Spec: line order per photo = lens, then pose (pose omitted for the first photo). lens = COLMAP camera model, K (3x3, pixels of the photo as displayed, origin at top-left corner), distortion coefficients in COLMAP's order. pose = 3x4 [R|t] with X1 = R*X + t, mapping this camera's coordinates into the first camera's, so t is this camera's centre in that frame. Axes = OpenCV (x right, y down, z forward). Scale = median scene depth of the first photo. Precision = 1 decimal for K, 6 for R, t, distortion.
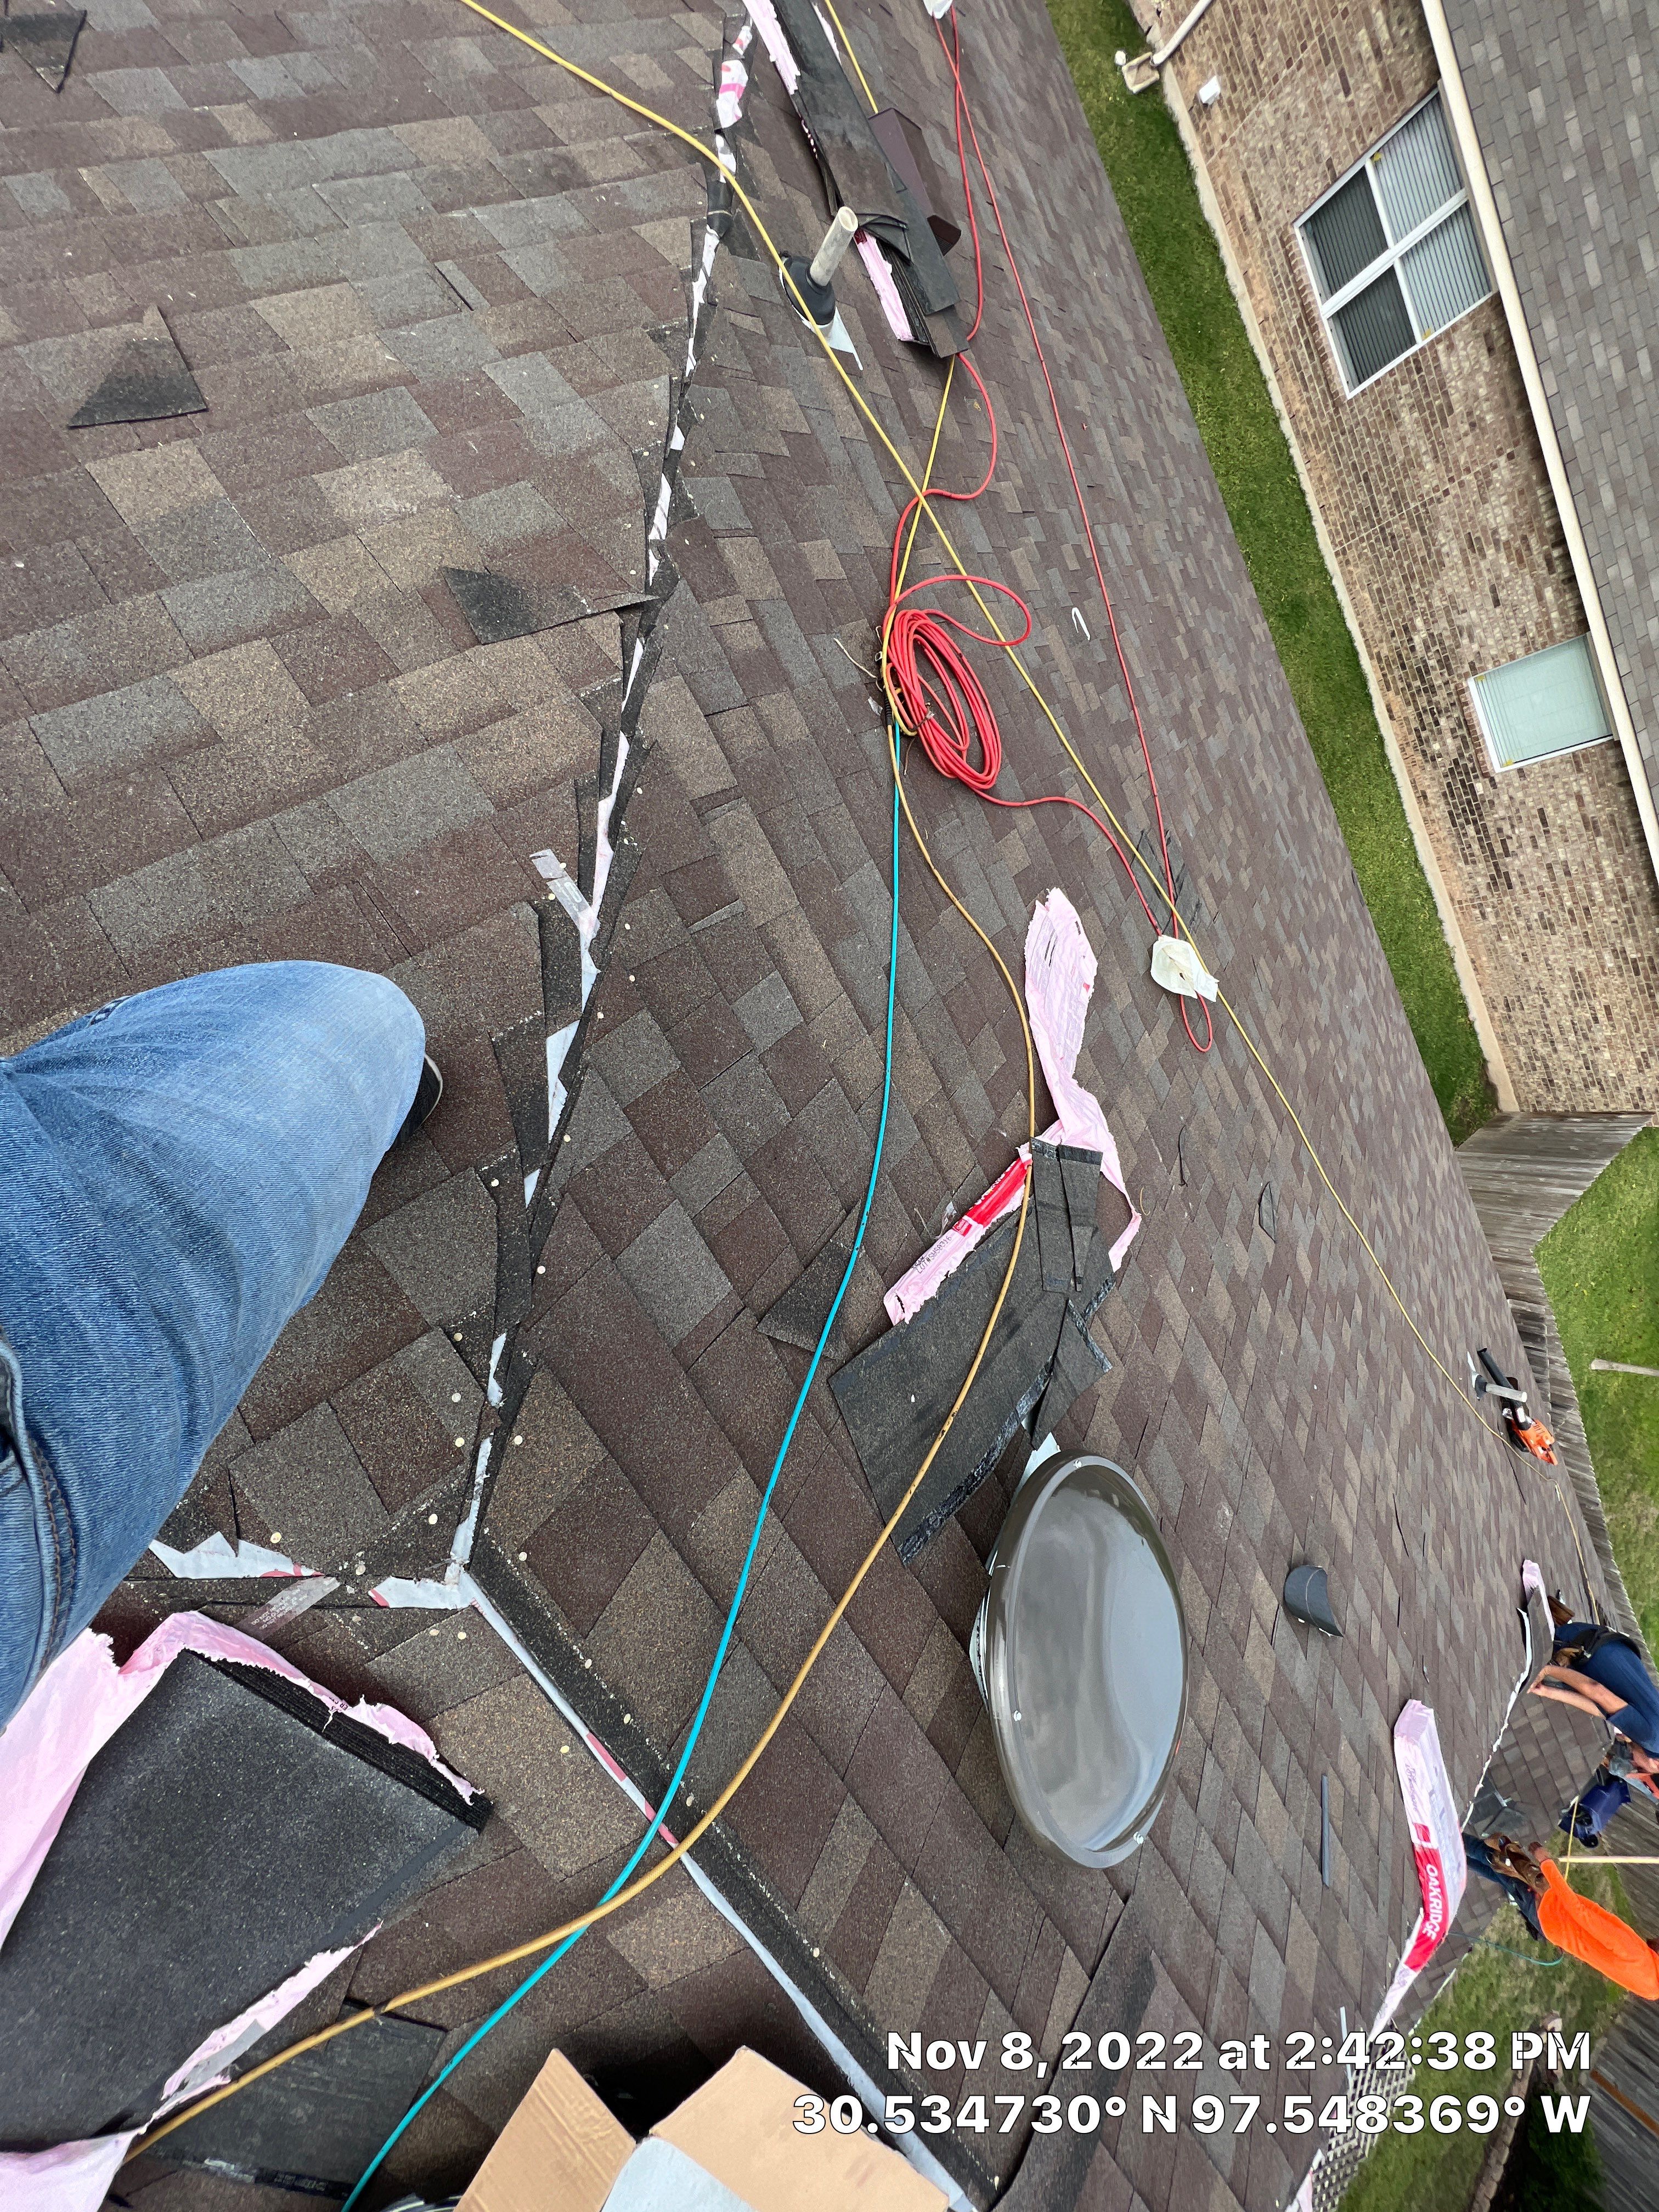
lens RADIAL K [[882.8, 0, 841.7], [0, 882.8, 1102.5], [0, 0, 1]] dist [-0.001208, 0.000184]
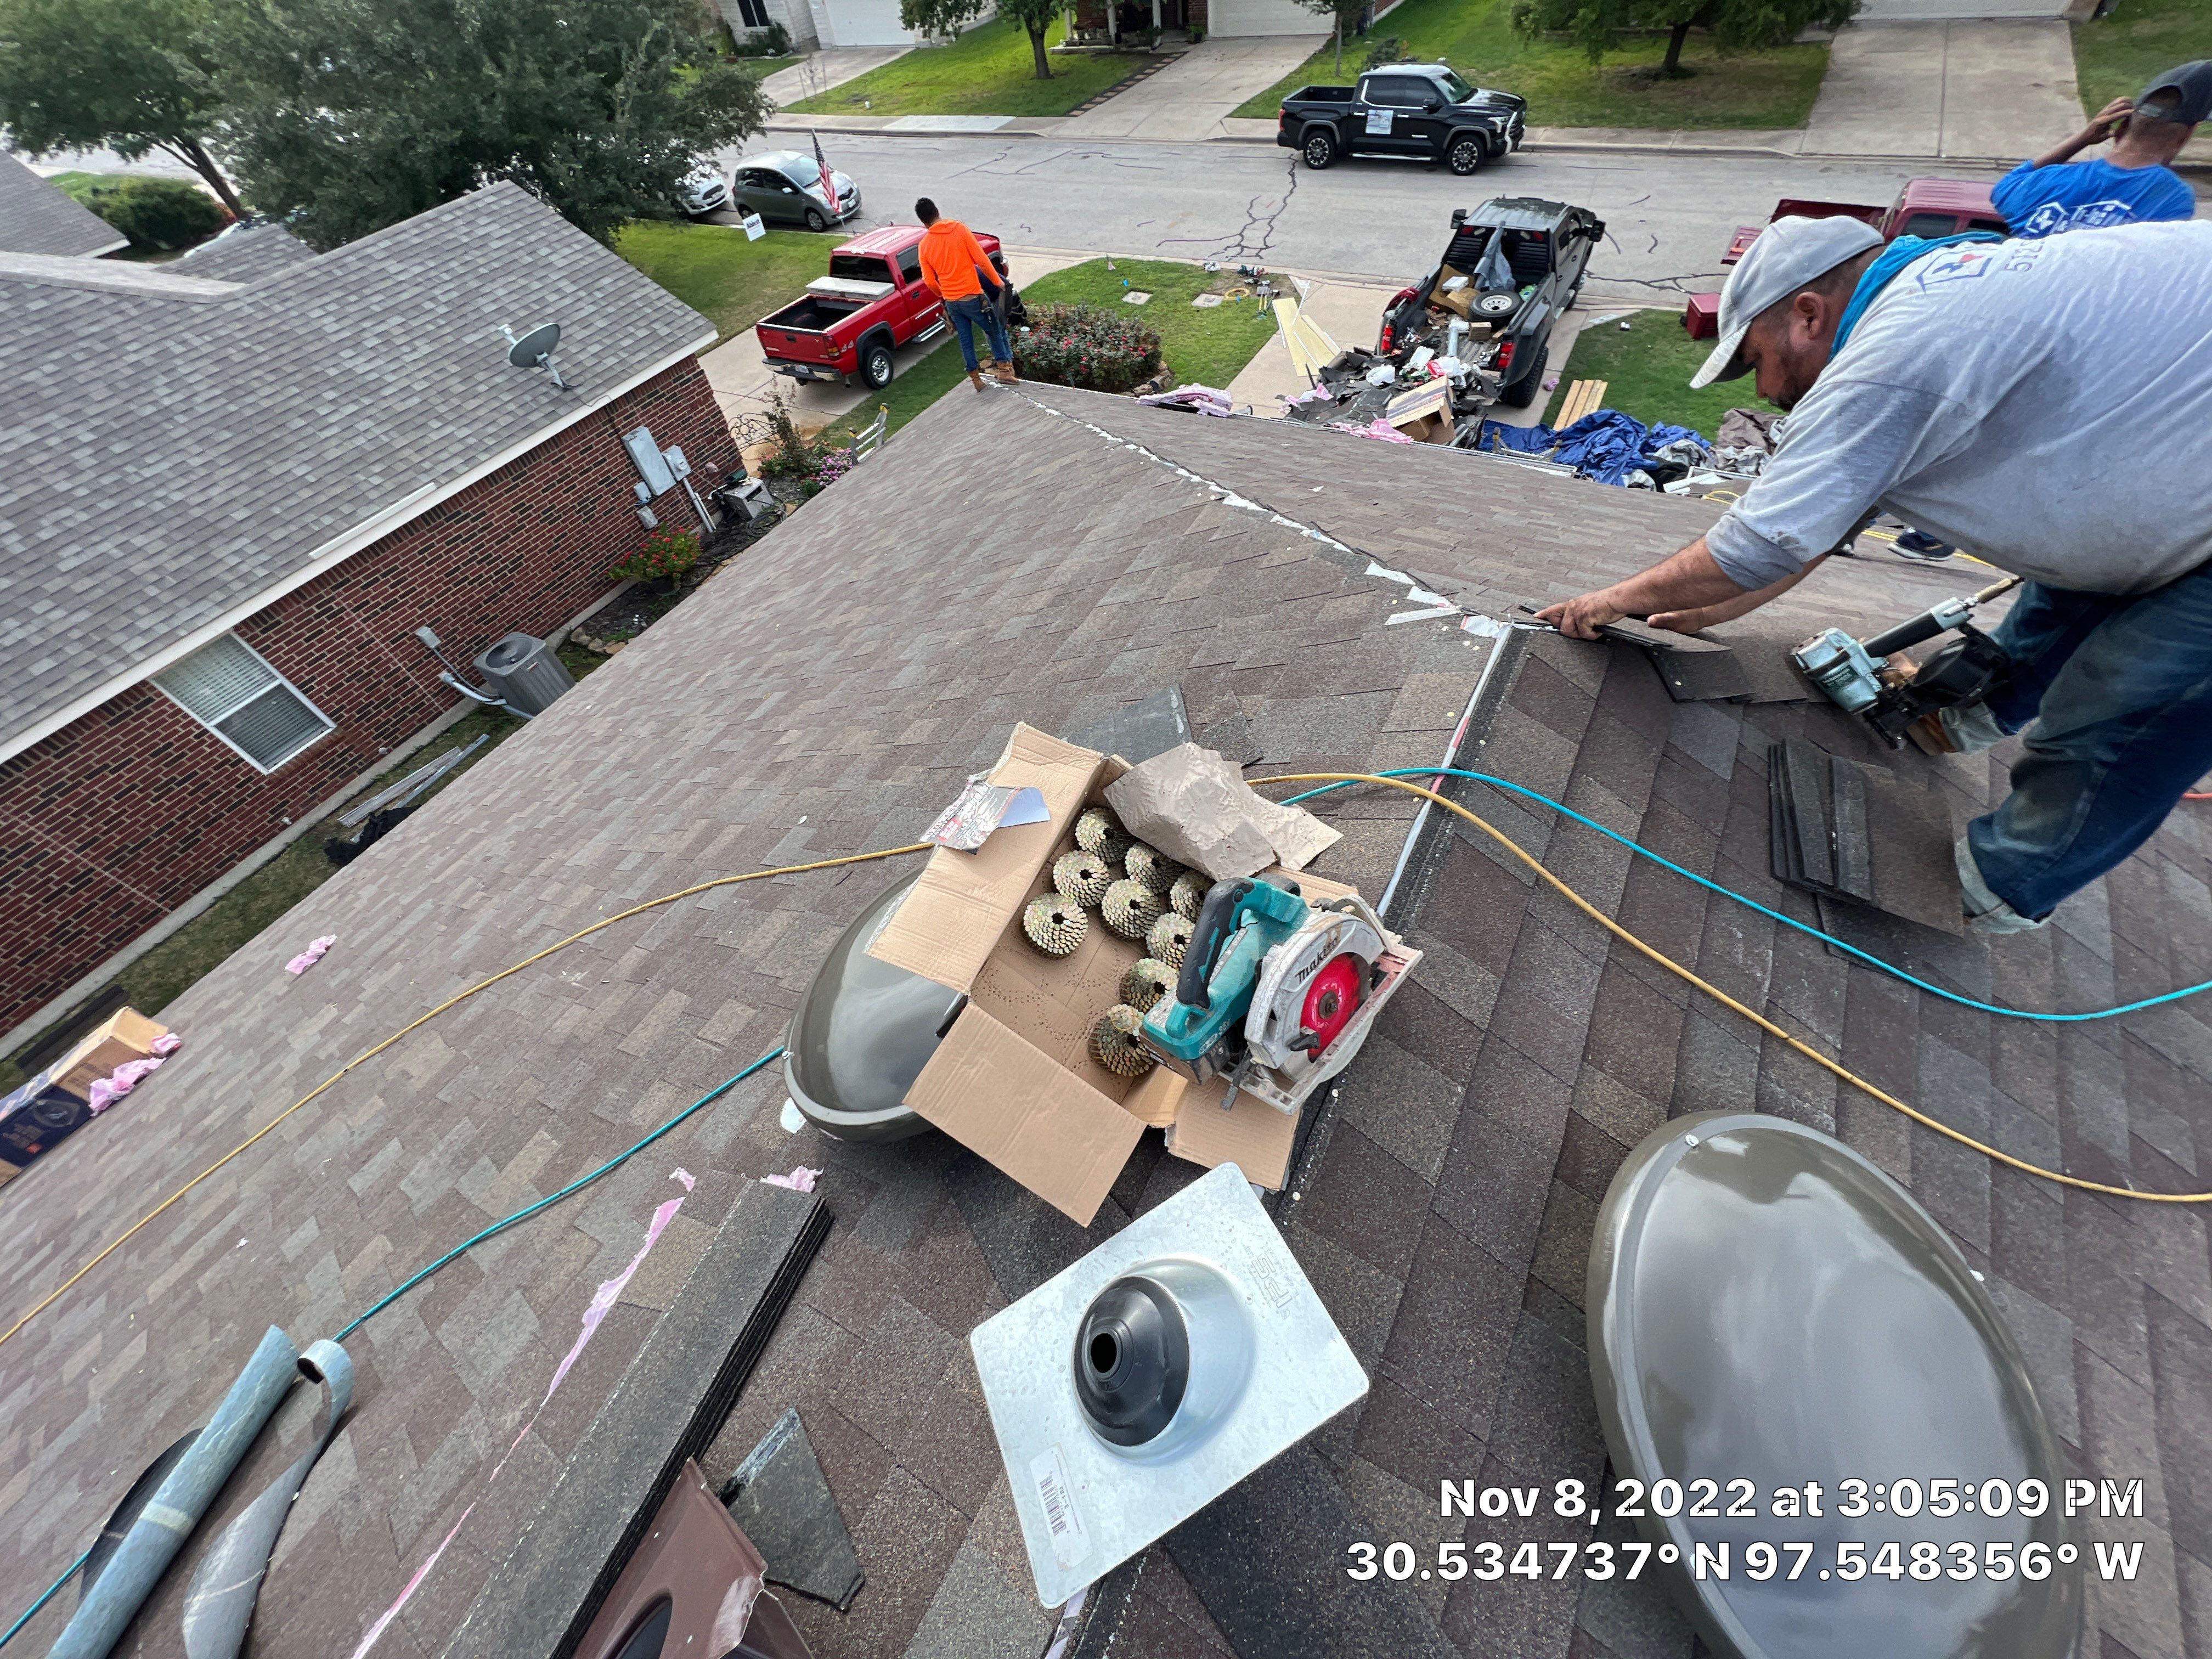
lens RADIAL K [[882.8, 0, 1101.0], [0, 882.8, 820.8], [0, 0, 1]] dist [-0.001208, 0.000184]
pose [[0.375800, 0.295069, -0.878469, 0.422175], [-0.877348, 0.418515, -0.234745, 0.846610], [0.298386, 0.858941, 0.416156, 0.175602]]
